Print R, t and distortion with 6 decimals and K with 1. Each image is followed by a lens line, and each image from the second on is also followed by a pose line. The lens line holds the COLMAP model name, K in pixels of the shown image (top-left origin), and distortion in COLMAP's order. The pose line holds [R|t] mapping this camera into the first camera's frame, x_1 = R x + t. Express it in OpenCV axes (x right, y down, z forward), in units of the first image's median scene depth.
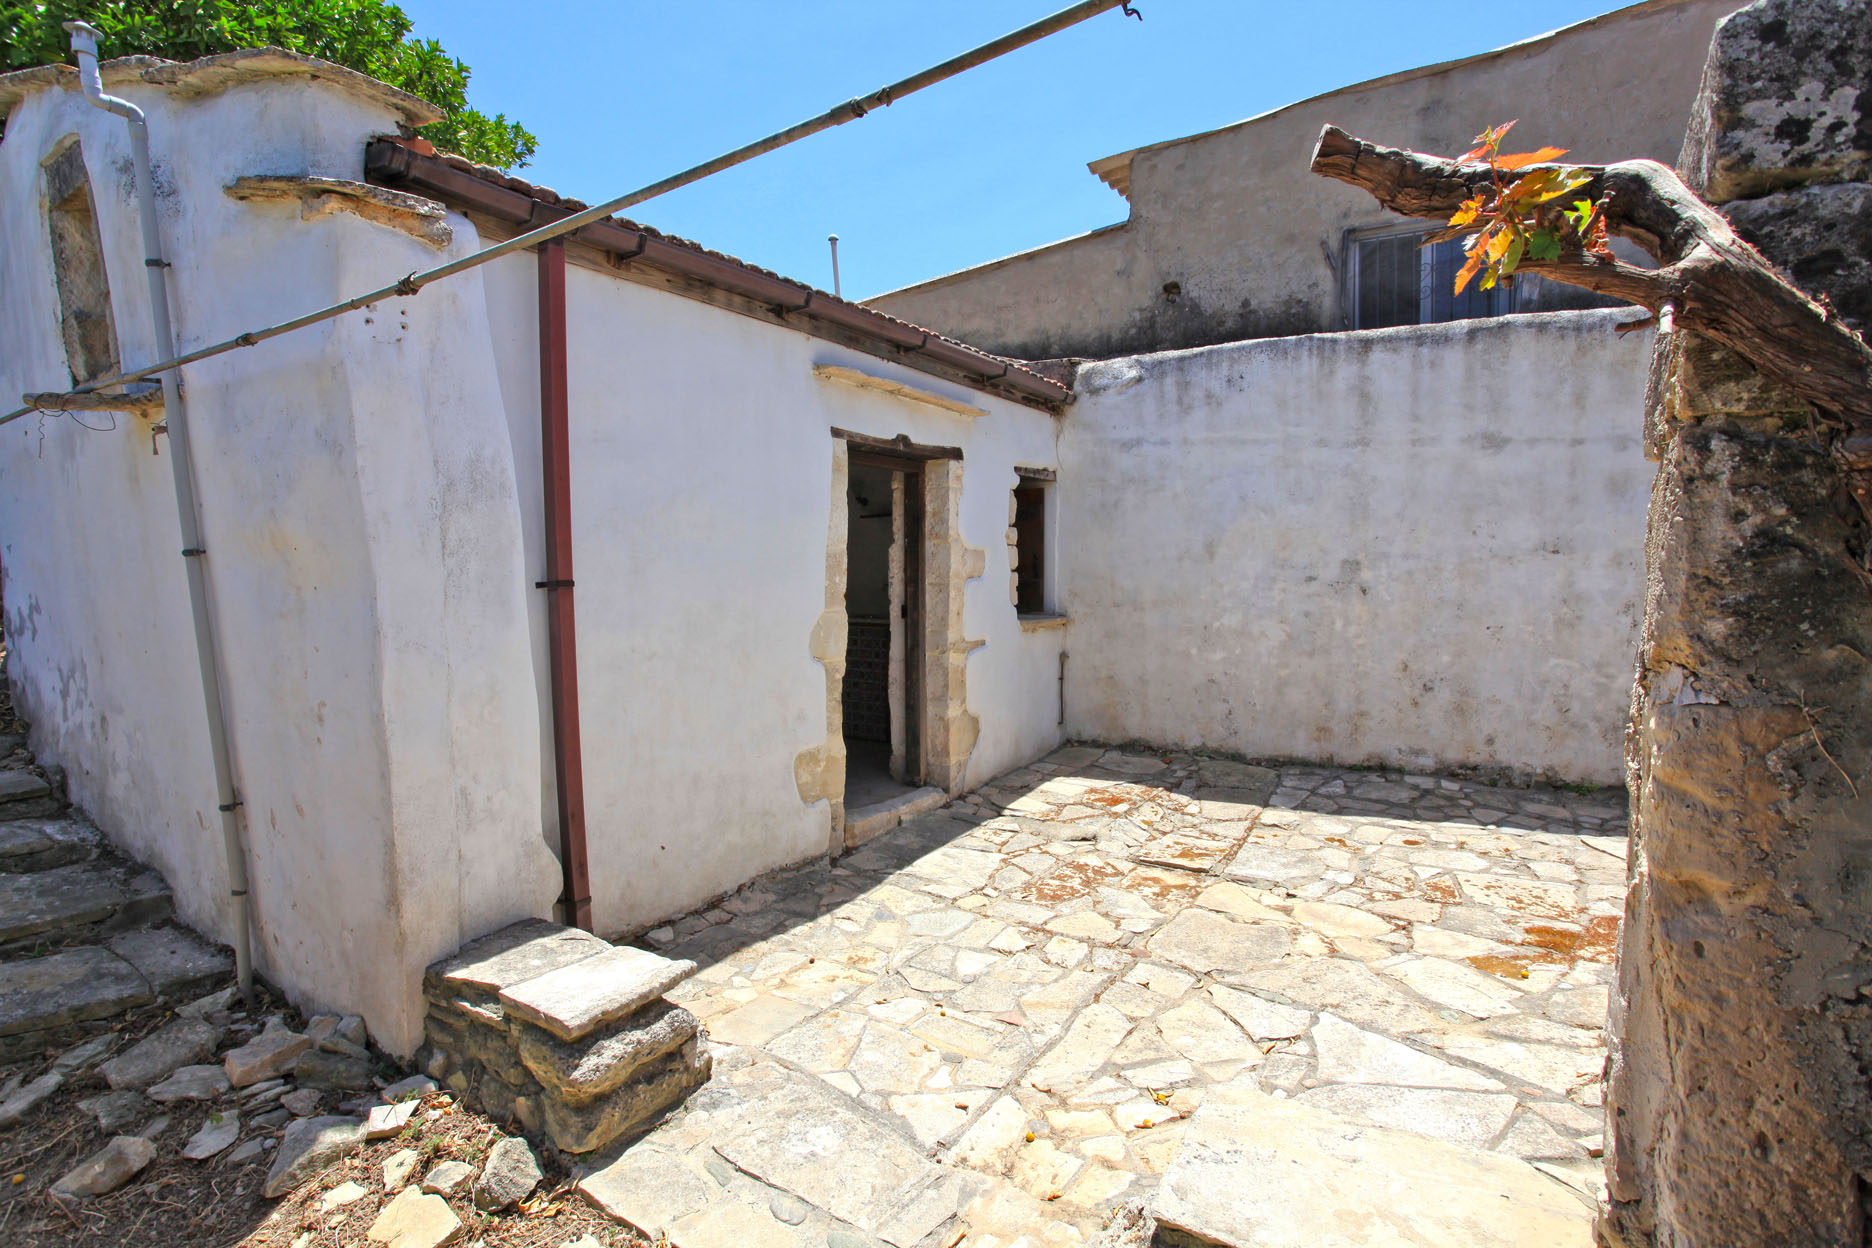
lens RADIAL K [[880.4, 0, 936.0], [0, 880.4, 624.0], [0, 0, 1]] dist [-0.001072, -0.000197]
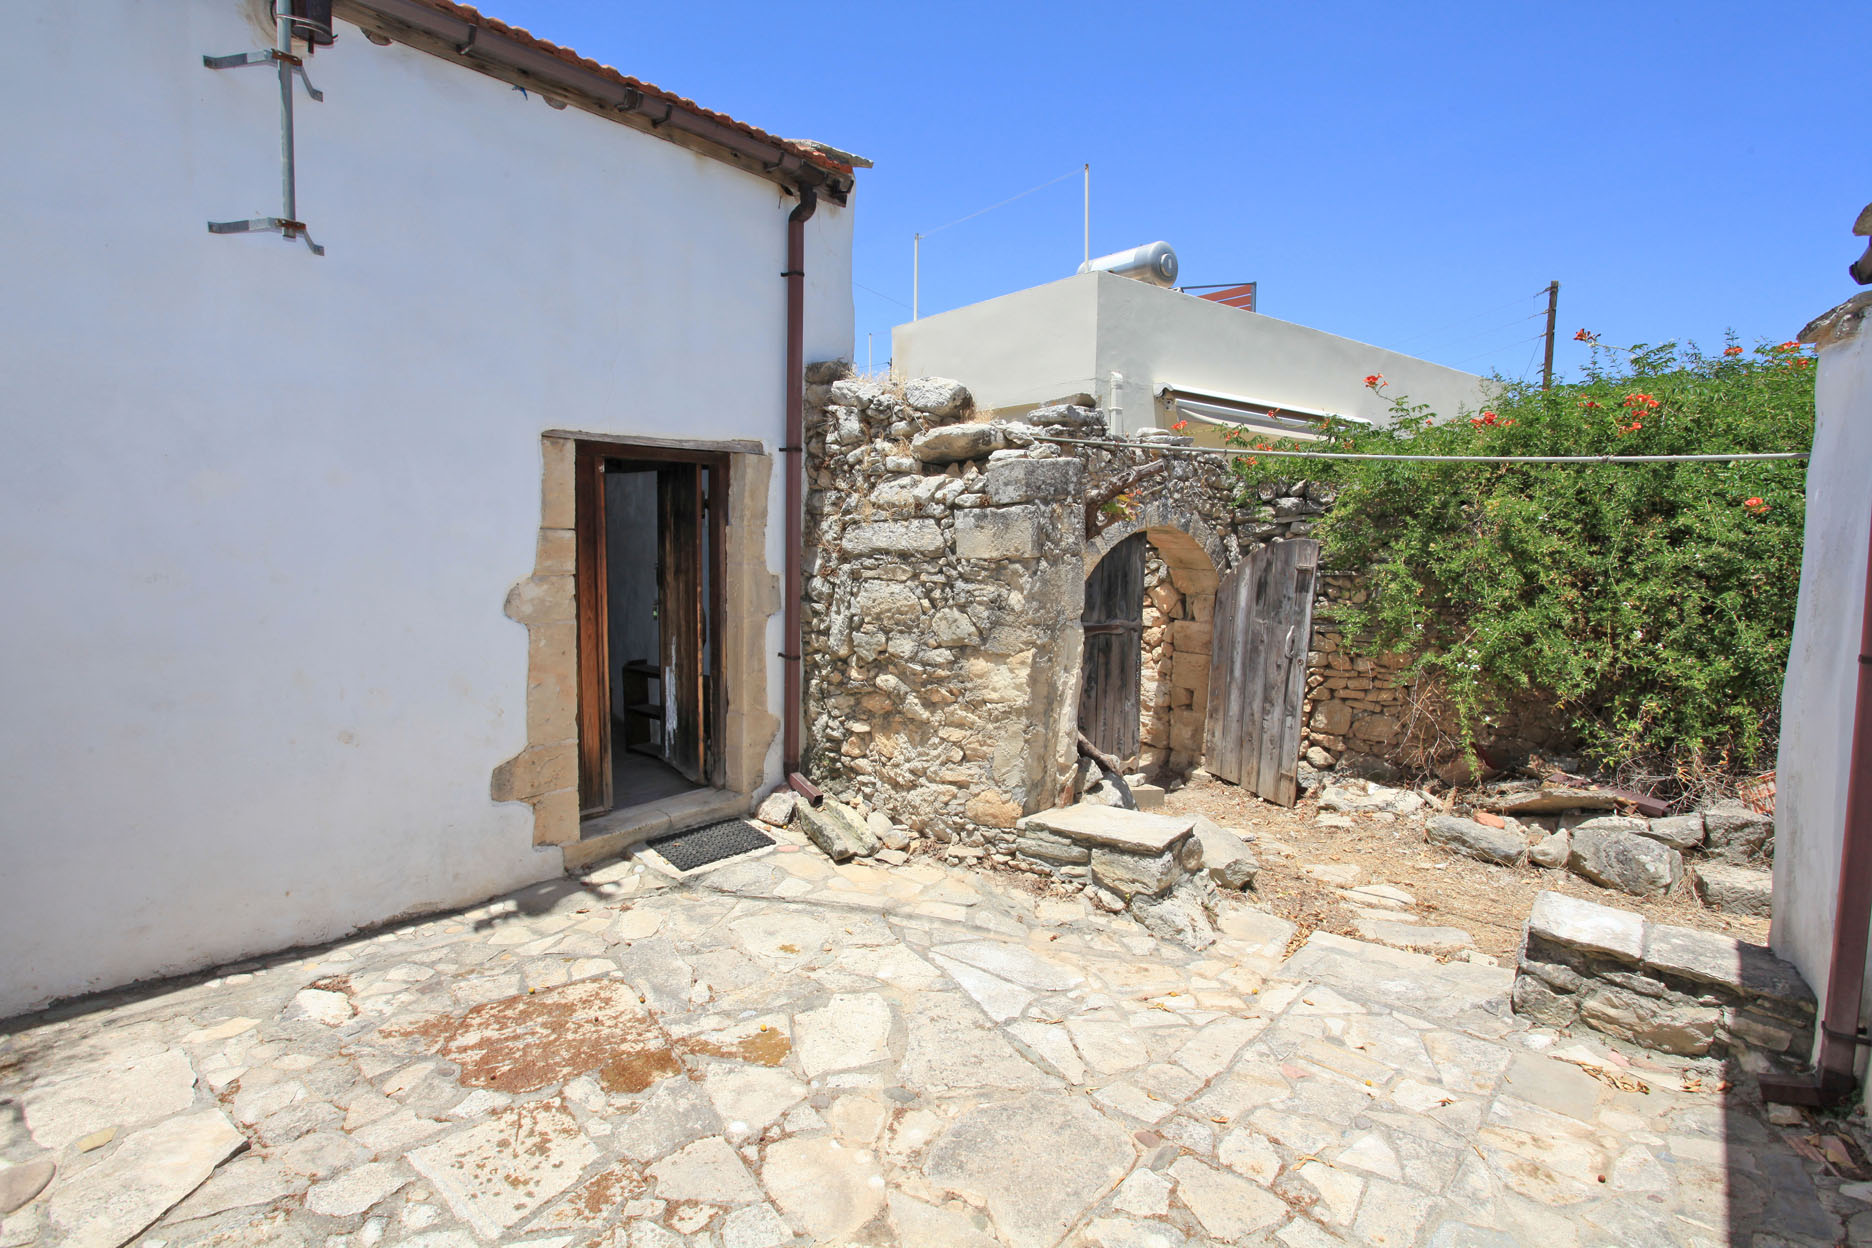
lens RADIAL K [[884.7, 0, 936.0], [0, 884.7, 624.0], [0, 0, 1]] dist [-0.067022, 0.028709]
pose [[-0.992104, -0.020058, 0.123803, 0.340409], [-0.000092, 0.987245, 0.159211, -0.191885], [-0.125418, 0.157942, -0.979451, 1.734387]]
